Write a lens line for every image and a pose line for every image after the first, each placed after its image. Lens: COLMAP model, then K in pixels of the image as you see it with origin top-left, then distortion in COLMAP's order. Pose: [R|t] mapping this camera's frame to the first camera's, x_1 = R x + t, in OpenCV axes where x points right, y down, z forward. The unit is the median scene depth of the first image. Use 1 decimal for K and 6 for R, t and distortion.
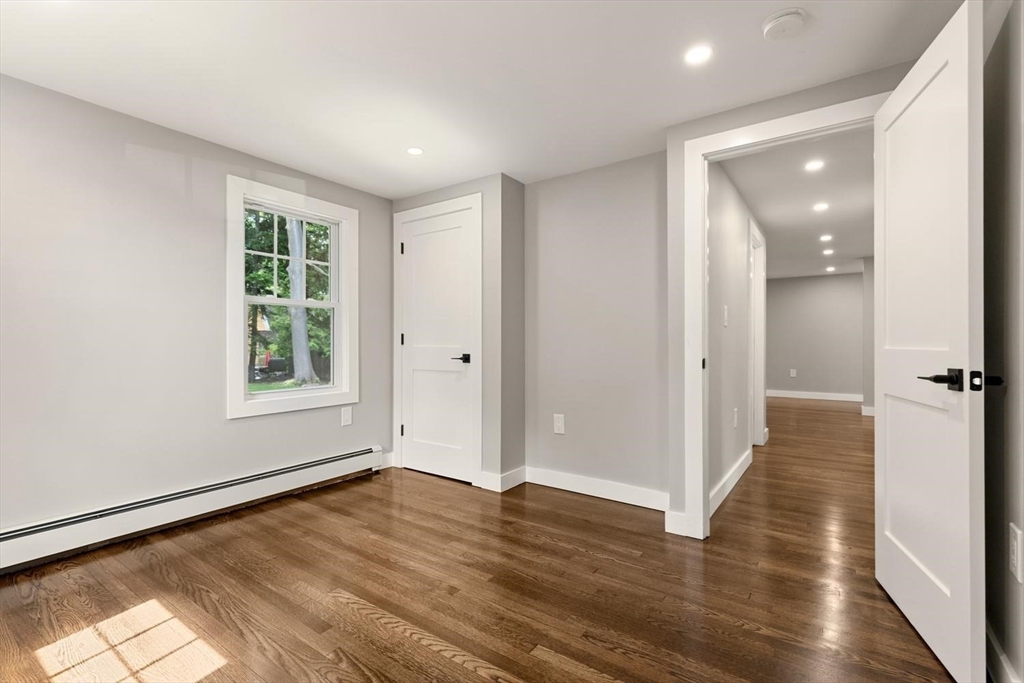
lens RADIAL K [[463.8, 0, 504.0], [0, 463.8, 342.0], [0, 0, 1]] dist [-0.000839, -0.000007]
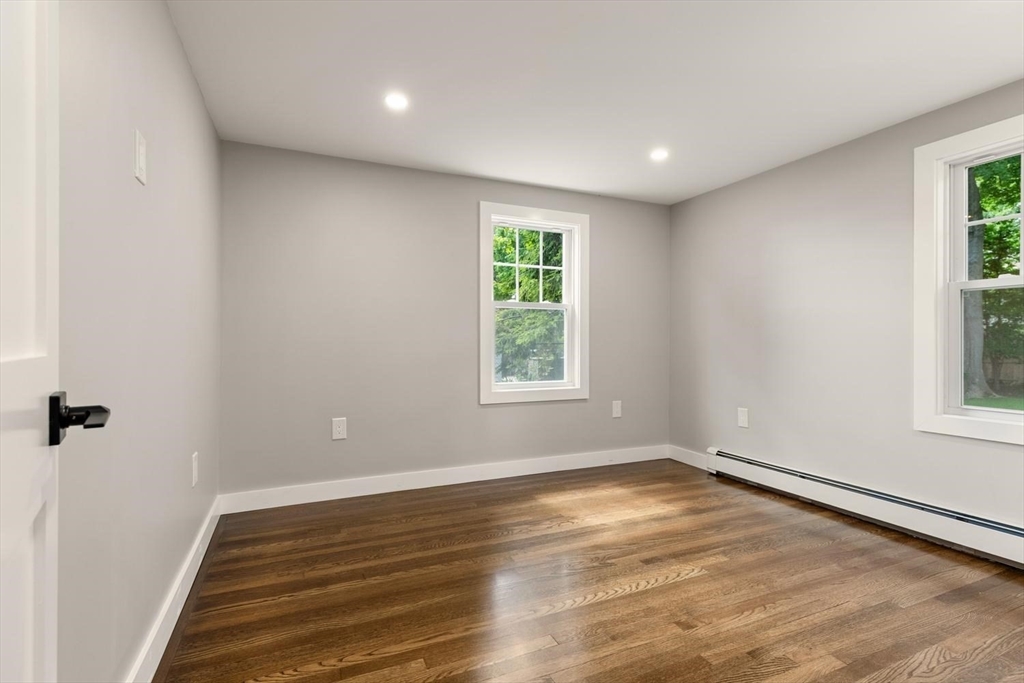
lens RADIAL K [[463.8, 0, 504.0], [0, 463.8, 342.0], [0, 0, 1]] dist [-0.000839, -0.000007]
pose [[-0.508422, -0.002467, -0.861105, 0.638448], [0.000480, 0.999995, -0.003148, 0.004317], [0.861108, -0.002014, -0.508418, 0.907404]]
